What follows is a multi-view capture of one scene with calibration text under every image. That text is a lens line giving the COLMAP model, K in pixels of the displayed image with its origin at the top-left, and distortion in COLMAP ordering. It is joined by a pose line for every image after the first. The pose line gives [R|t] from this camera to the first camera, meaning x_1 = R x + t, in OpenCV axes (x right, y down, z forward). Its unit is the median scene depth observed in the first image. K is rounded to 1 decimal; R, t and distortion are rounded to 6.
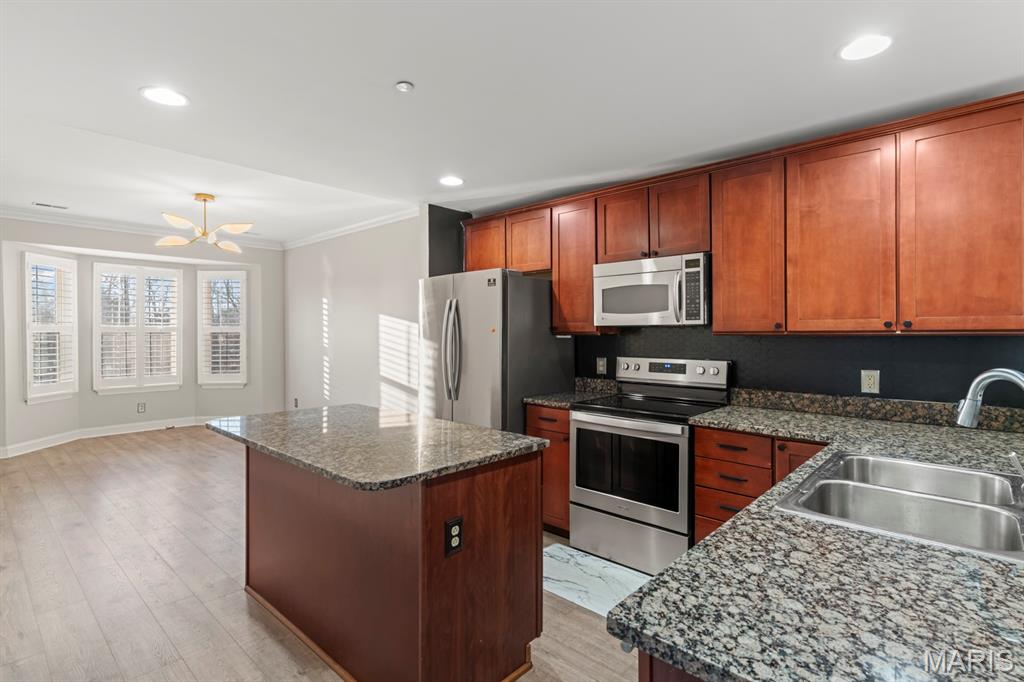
lens RADIAL K [[498.6, 0, 515.4], [0, 498.6, 331.6], [0, 0, 1]] dist [-0.001683, 0.001338]
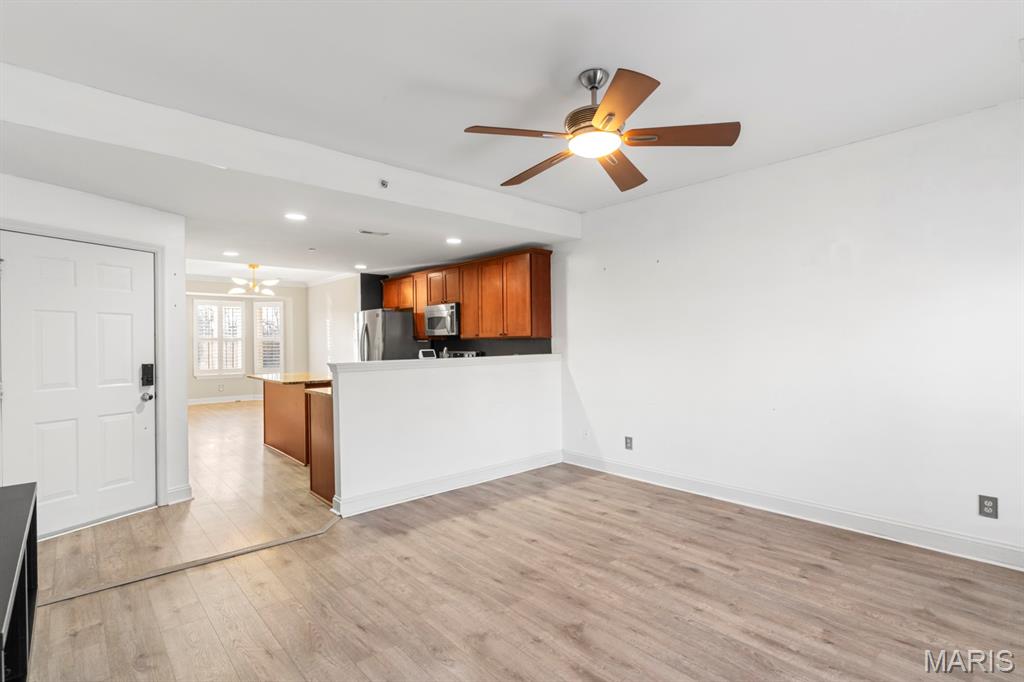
lens RADIAL K [[498.6, 0, 509.3], [0, 498.6, 346.3], [0, 0, 1]] dist [-0.001683, 0.001338]
pose [[0.993382, -0.002022, -0.114840, 0.579322], [0.002935, 0.999965, 0.007776, 0.012756], [0.114820, -0.008062, 0.993354, -0.796183]]
